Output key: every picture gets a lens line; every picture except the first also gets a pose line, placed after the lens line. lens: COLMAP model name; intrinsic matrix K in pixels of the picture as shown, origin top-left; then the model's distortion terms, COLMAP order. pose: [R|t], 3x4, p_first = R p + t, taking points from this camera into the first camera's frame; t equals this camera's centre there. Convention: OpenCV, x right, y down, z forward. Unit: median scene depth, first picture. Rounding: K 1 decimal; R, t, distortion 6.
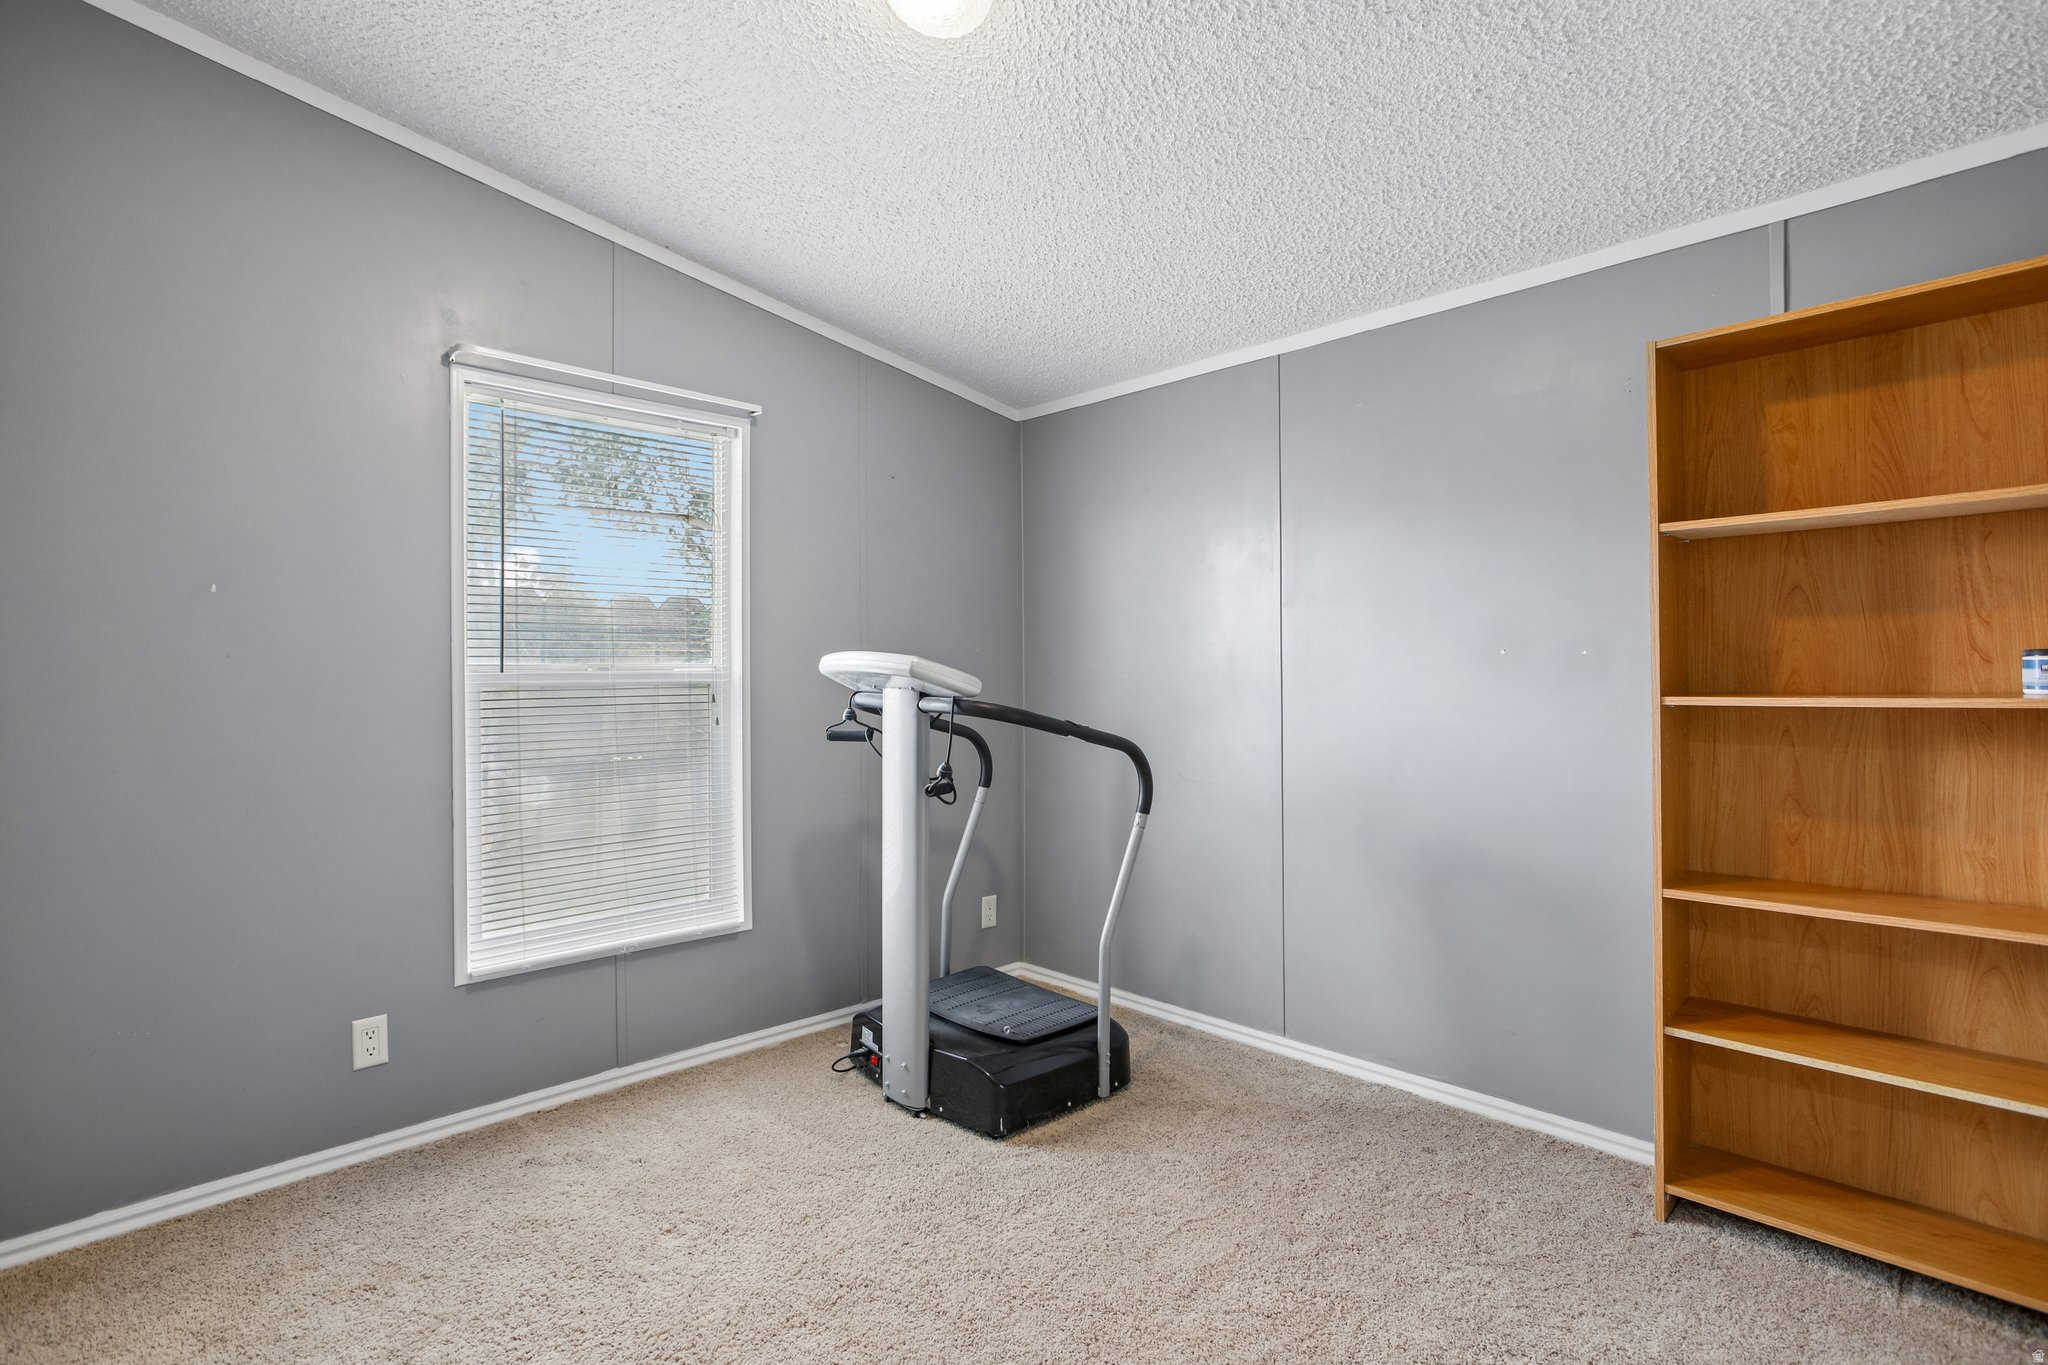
lens RADIAL K [[974.1, 0, 1020.3], [0, 974.1, 678.3], [0, 0, 1]] dist [-0.060309, 0.026704]
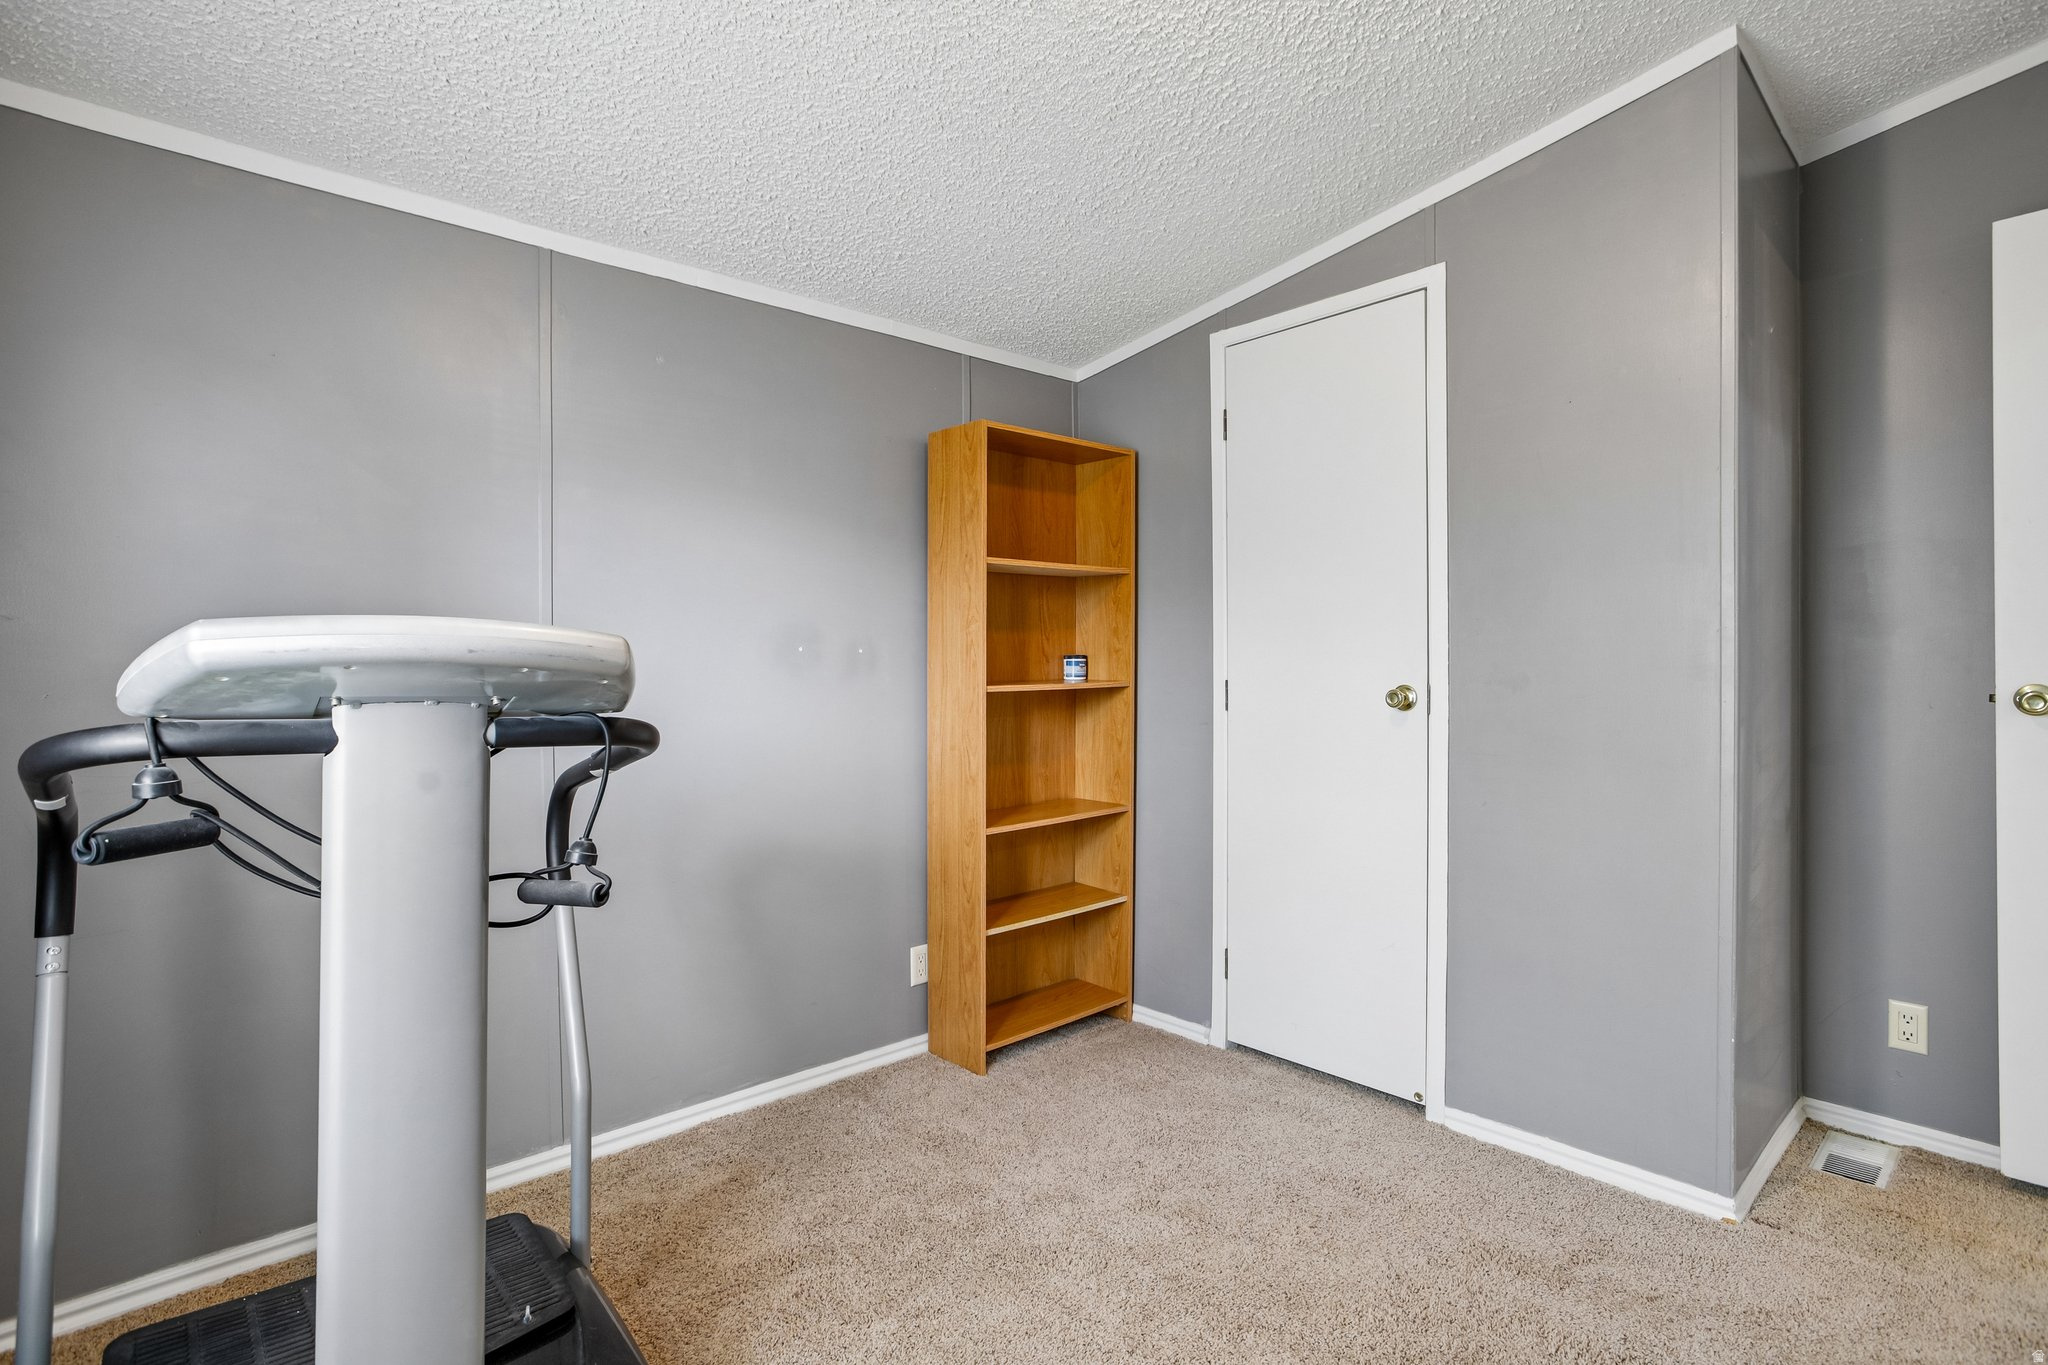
lens RADIAL K [[974.1, 0, 1020.3], [0, 974.1, 678.3], [0, 0, 1]] dist [-0.060309, 0.026704]
pose [[0.037816, -0.006112, 0.999266, -0.725189], [0.010556, 0.999928, 0.005716, 0.001331], [-0.999229, 0.010332, 0.037877, 0.935428]]
